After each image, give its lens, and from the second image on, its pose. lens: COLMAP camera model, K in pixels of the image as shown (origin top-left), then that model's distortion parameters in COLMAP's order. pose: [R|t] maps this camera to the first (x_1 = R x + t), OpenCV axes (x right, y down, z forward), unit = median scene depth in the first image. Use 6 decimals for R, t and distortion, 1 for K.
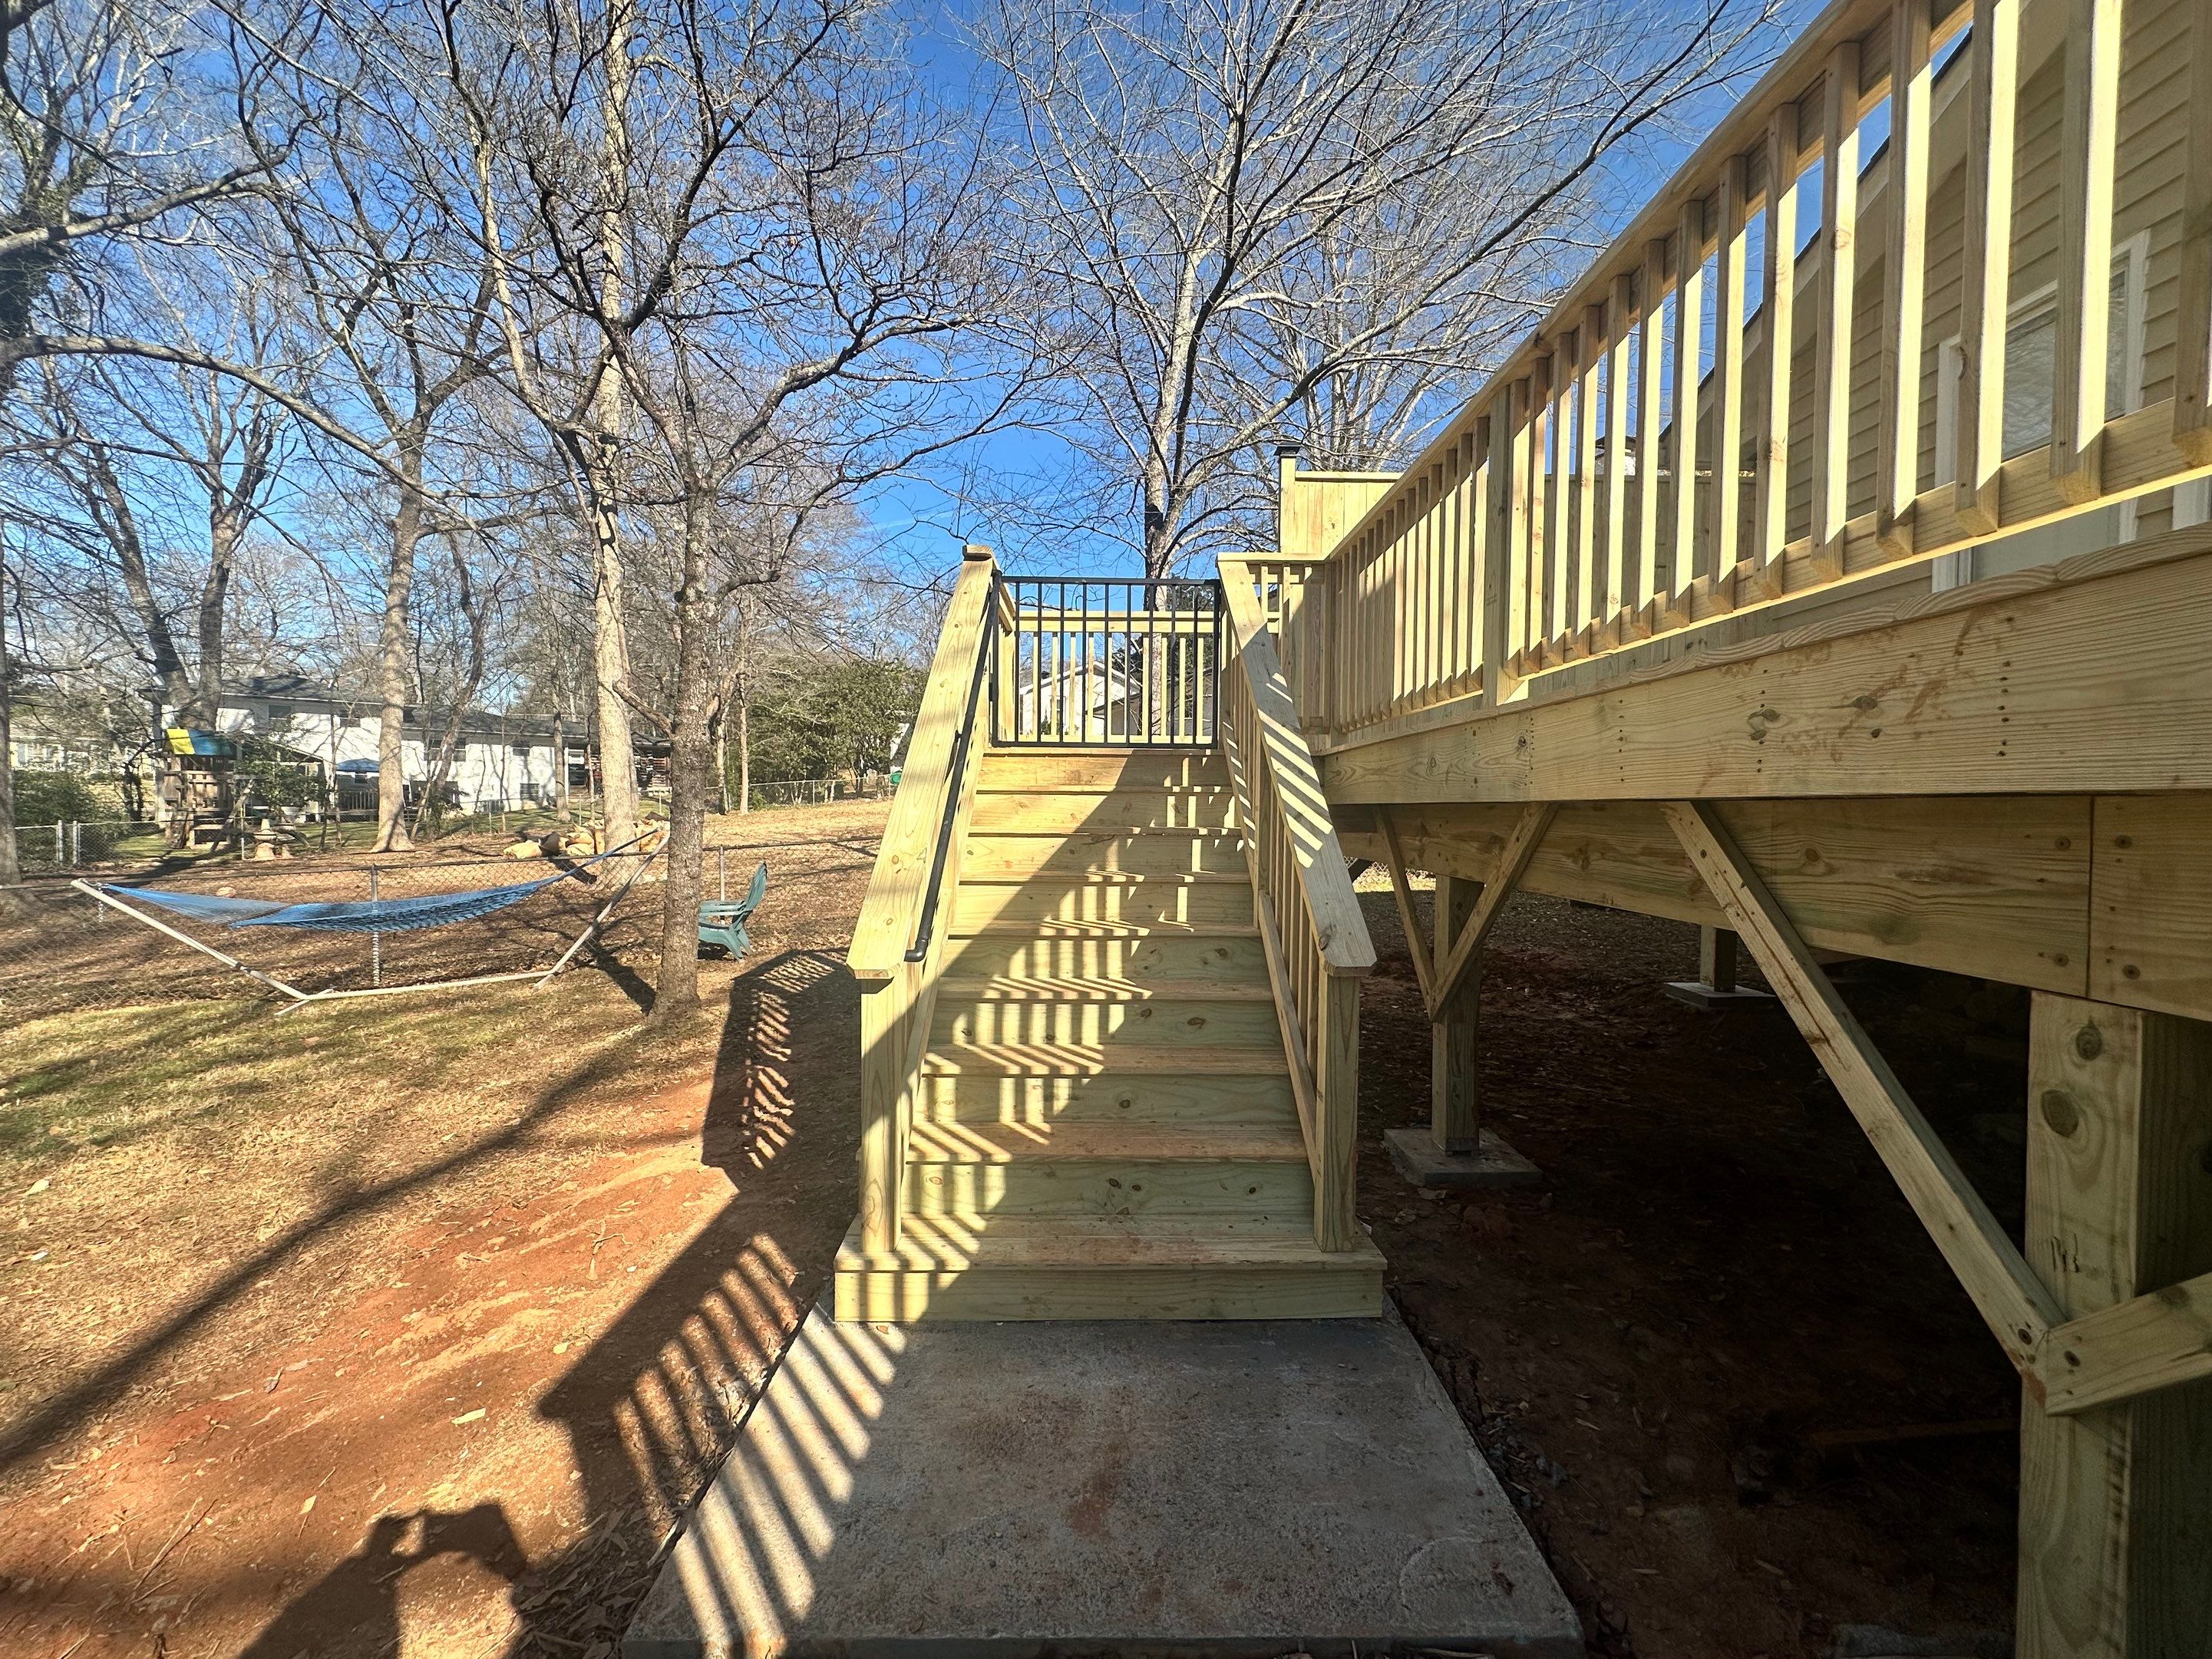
lens RADIAL K [[876.3, 0, 1106.2], [0, 876.3, 831.5], [0, 0, 1]] dist [-0.001227, -0.001257]
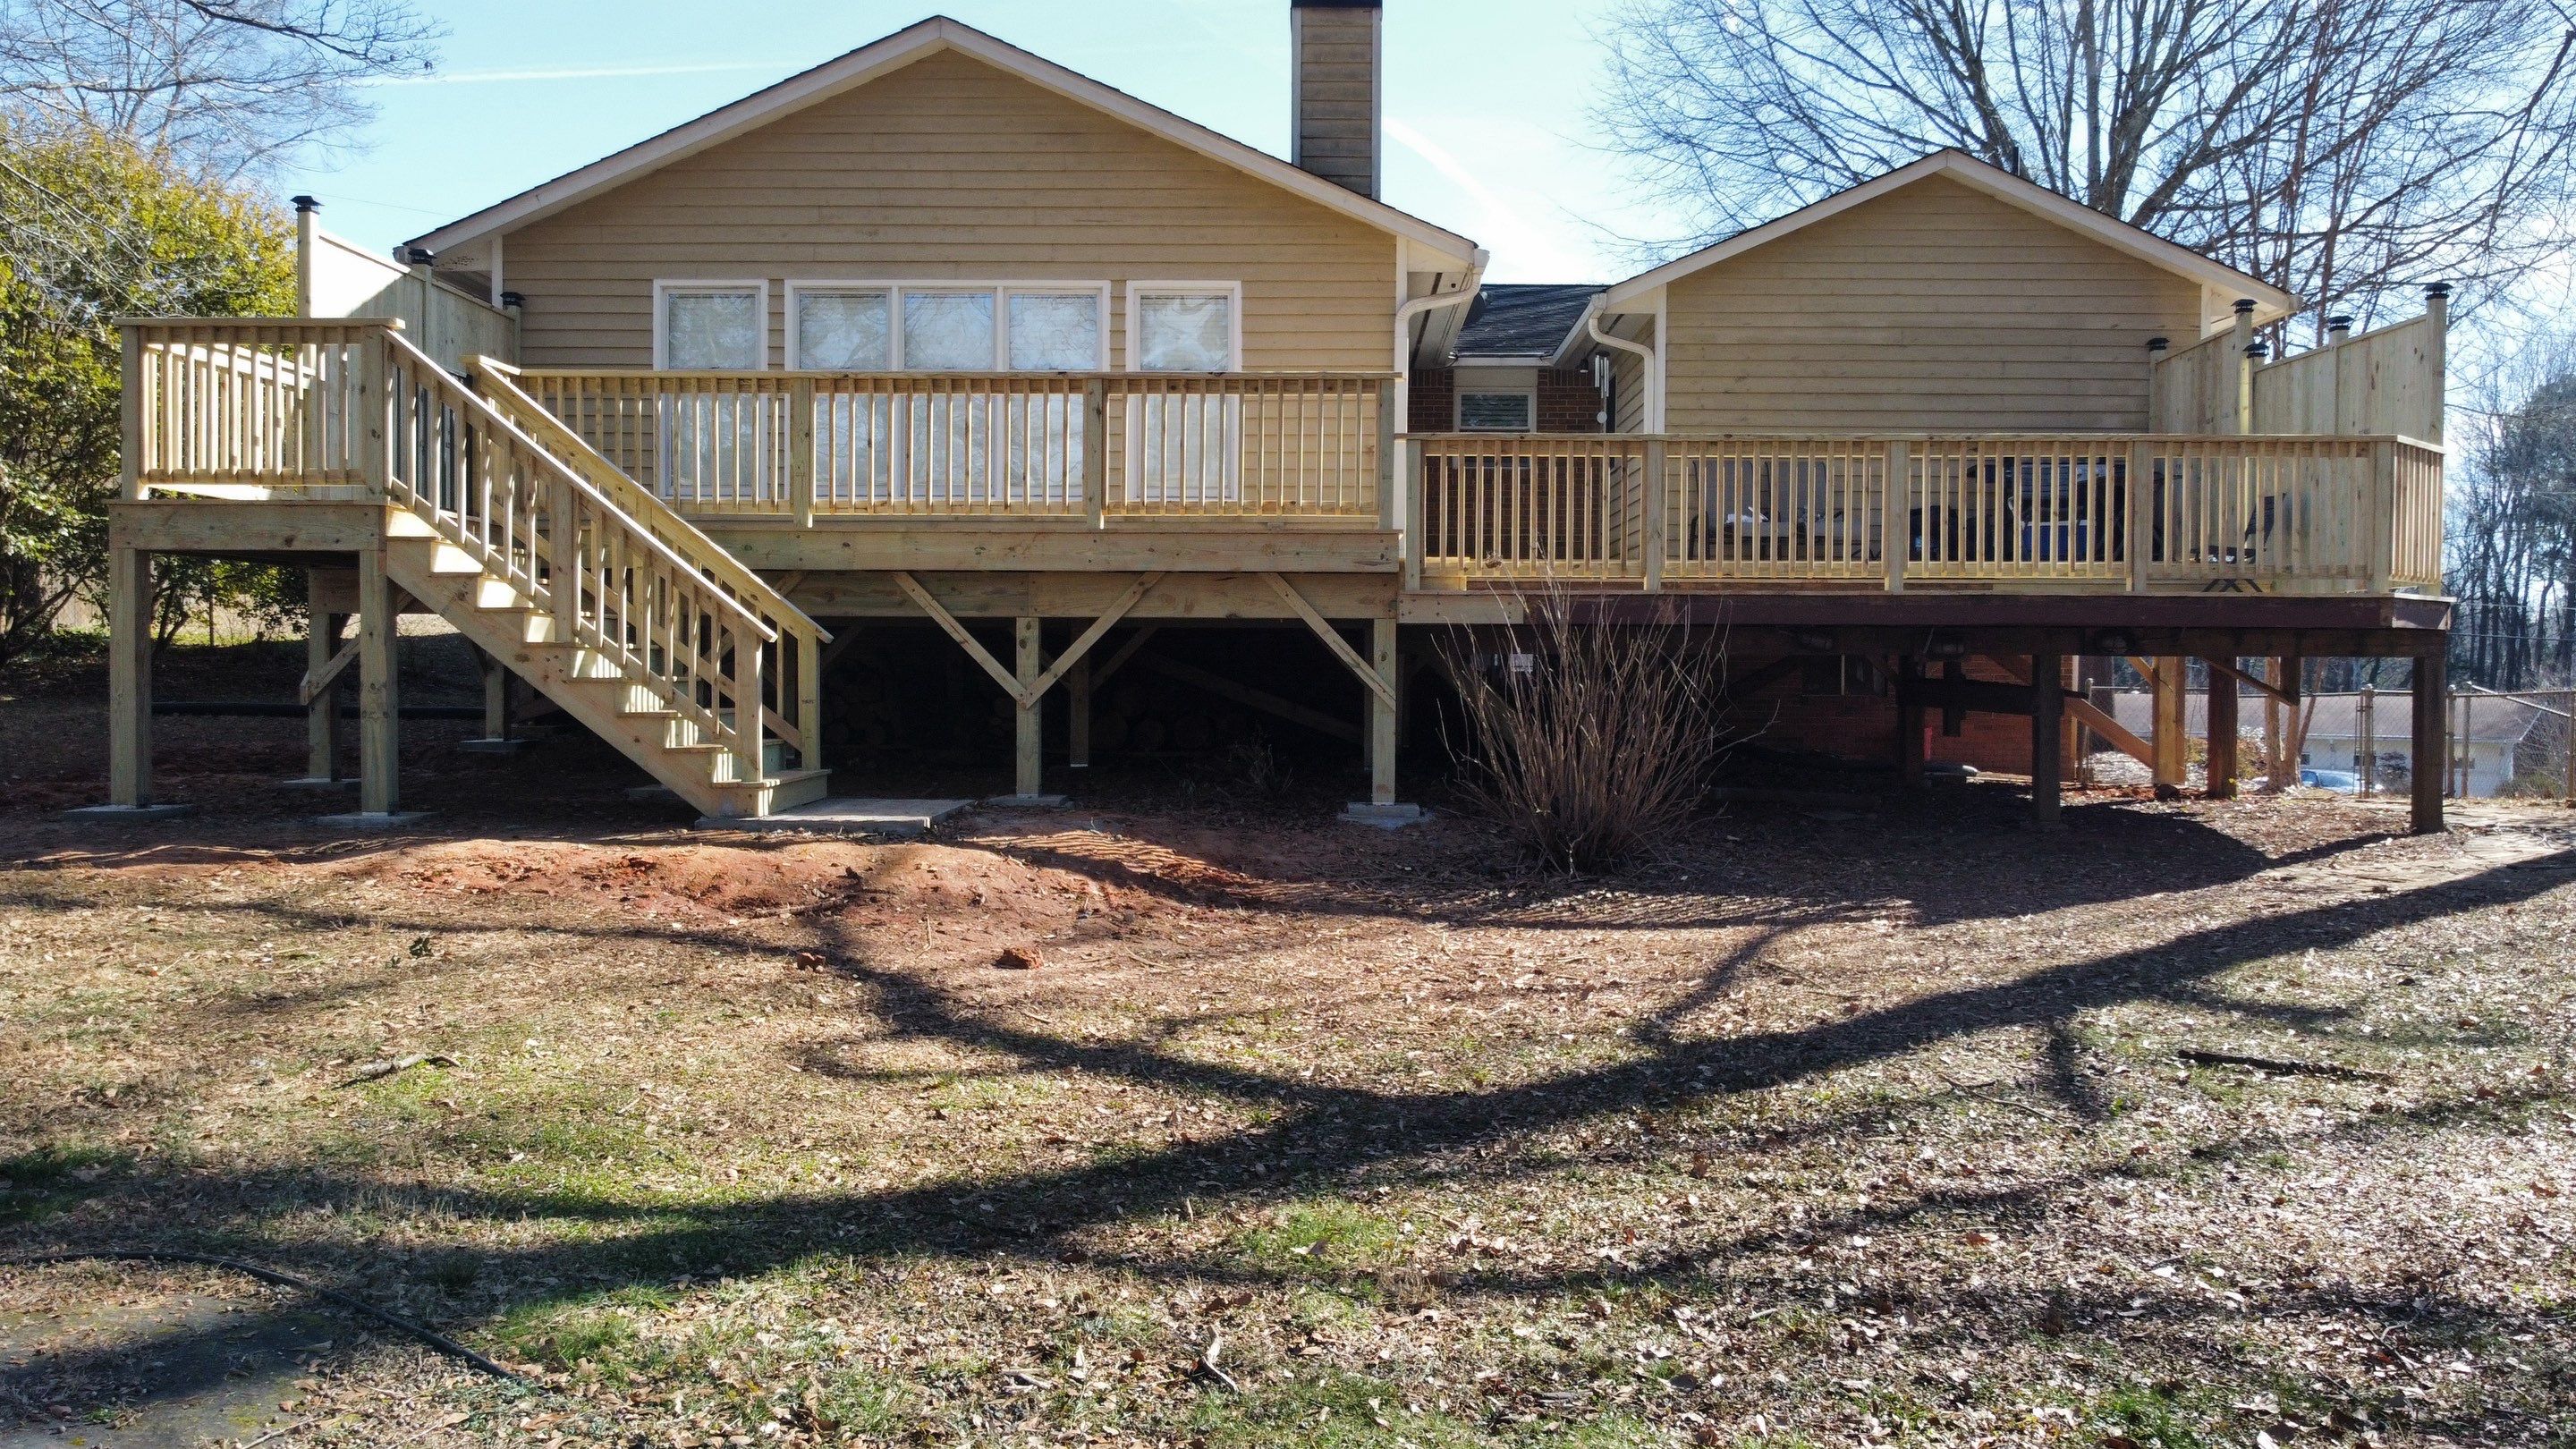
lens RADIAL K [[1958.0, 0, 1291.5], [0, 1958.0, 711.7], [0, 0, 1]] dist [-0.003612, -0.005928]
pose [[0.025033, -0.027864, 0.999298, -4.460828], [0.020707, 0.999411, 0.027348, 0.214202], [-0.999472, 0.020008, 0.025595, -0.313453]]
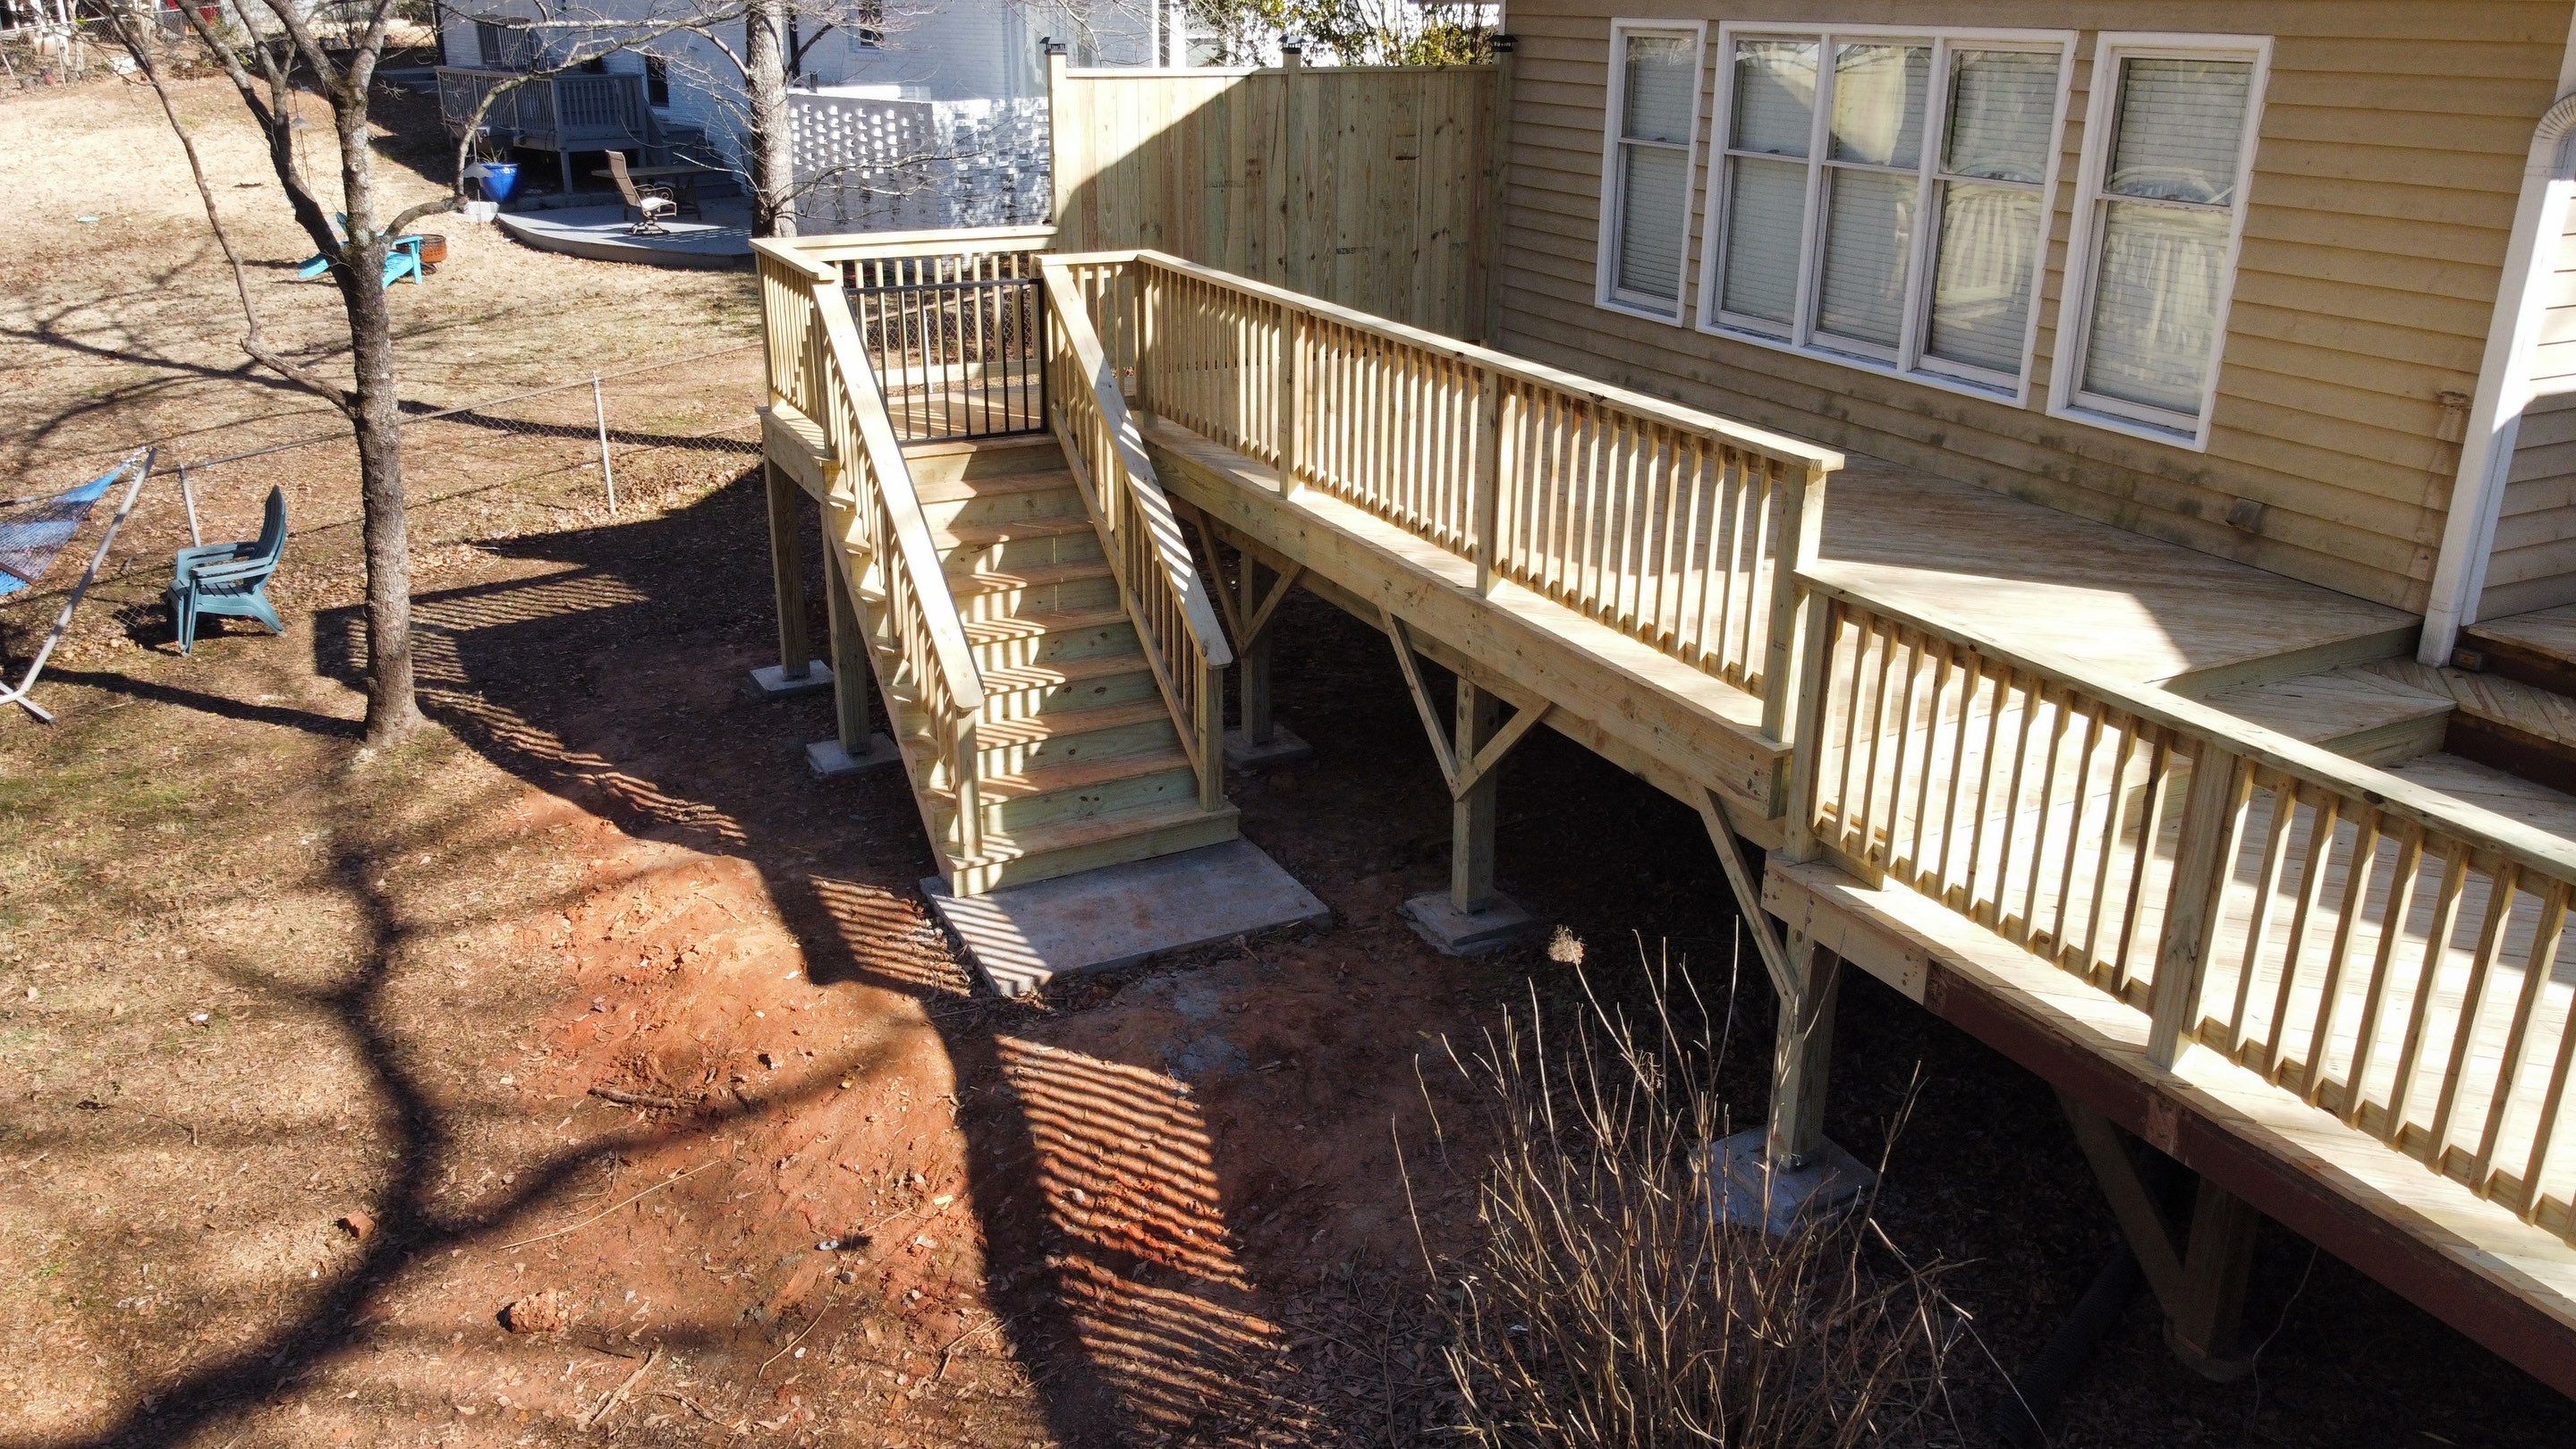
lens RADIAL K [[1958.0, 0, 1295.2], [0, 1958.0, 716.9], [0, 0, 1]] dist [-0.003612, -0.005928]
pose [[0.895782, -0.156418, 0.416063, -1.205489], [0.011500, 0.943880, 0.330089, -1.009563], [-0.444345, -0.290903, 0.847309, -2.383042]]
